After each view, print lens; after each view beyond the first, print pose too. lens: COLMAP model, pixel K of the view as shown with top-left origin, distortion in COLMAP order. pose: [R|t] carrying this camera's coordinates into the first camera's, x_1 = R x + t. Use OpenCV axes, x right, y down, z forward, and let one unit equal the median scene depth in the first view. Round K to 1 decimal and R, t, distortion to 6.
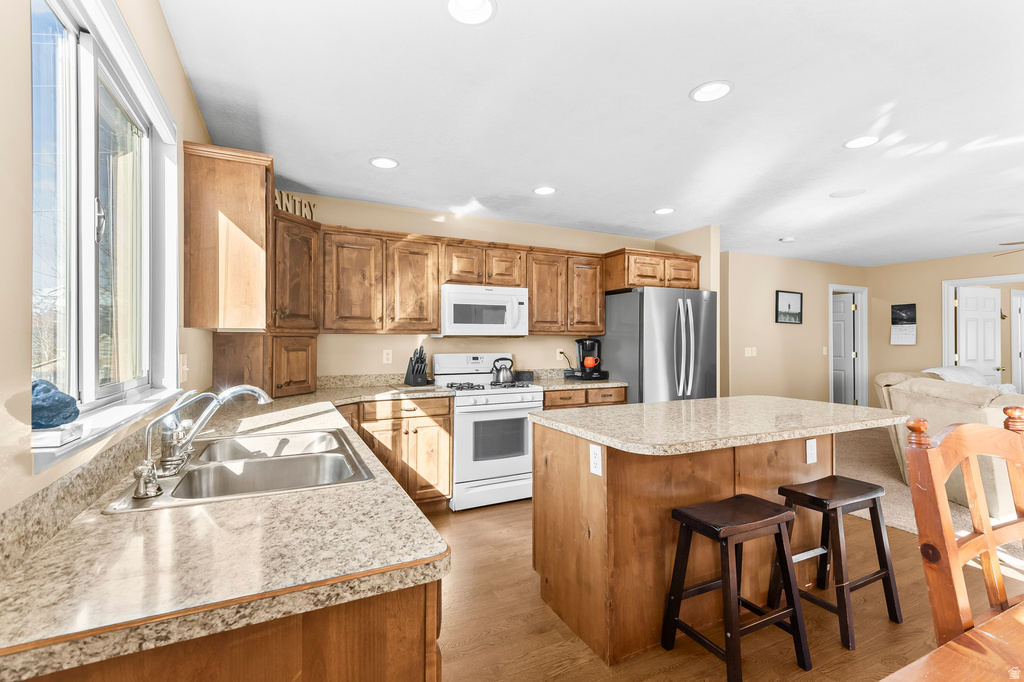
lens RADIAL K [[465.5, 0, 516.1], [0, 465.5, 341.8], [0, 0, 1]] dist [0.024344, -0.002855]
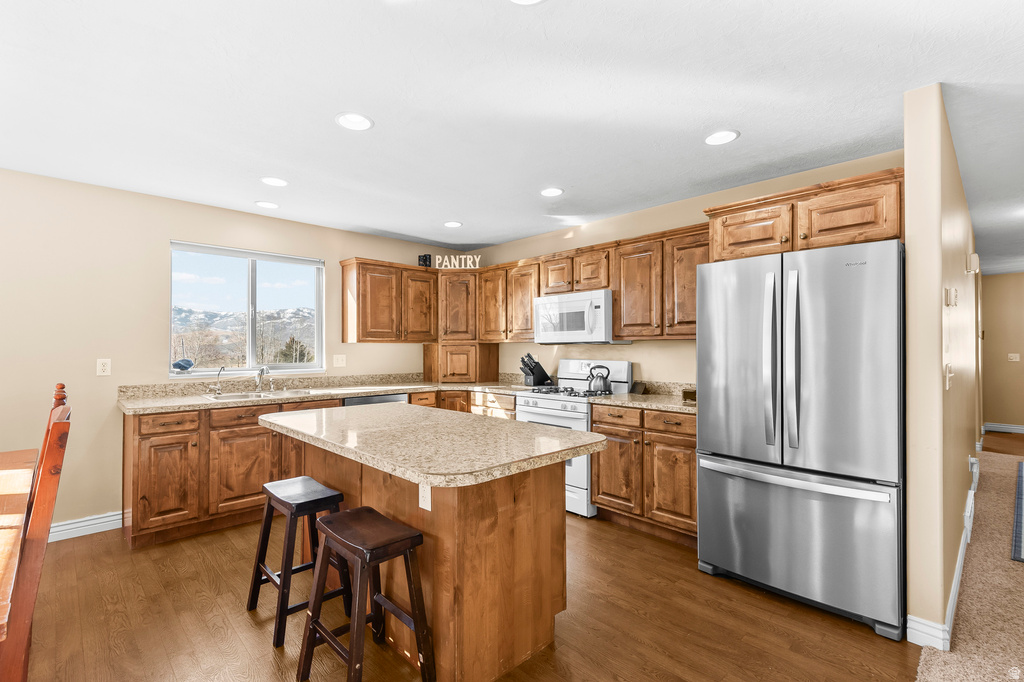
lens RADIAL K [[465.5, 0, 518.3], [0, 465.5, 343.4], [0, 0, 1]] dist [0.024344, -0.002855]
pose [[0.293337, -0.008022, -0.955975, 0.853562], [0.005256, 0.999963, -0.006779, -0.004712], [0.955995, -0.003036, 0.293368, 0.577741]]
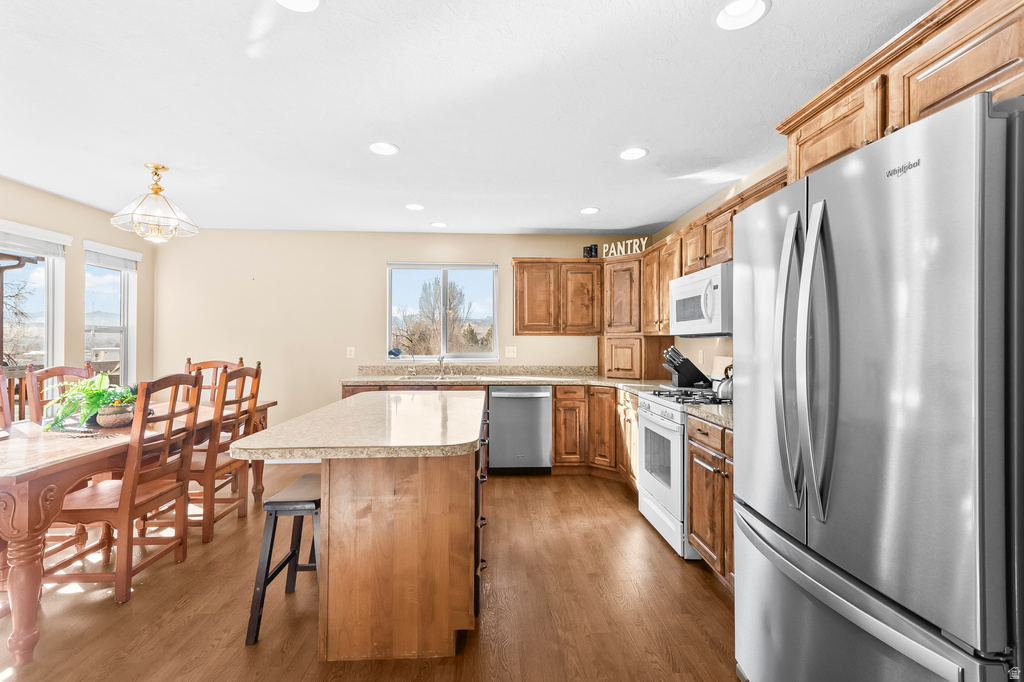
lens RADIAL K [[465.5, 0, 511.8], [0, 465.5, 338.4], [0, 0, 1]] dist [0.024344, -0.002855]
pose [[-0.418006, -0.003432, -0.908438, 0.781784], [0.002727, 0.999984, -0.005033, -0.003065], [0.908440, -0.004581, -0.417990, 1.017561]]
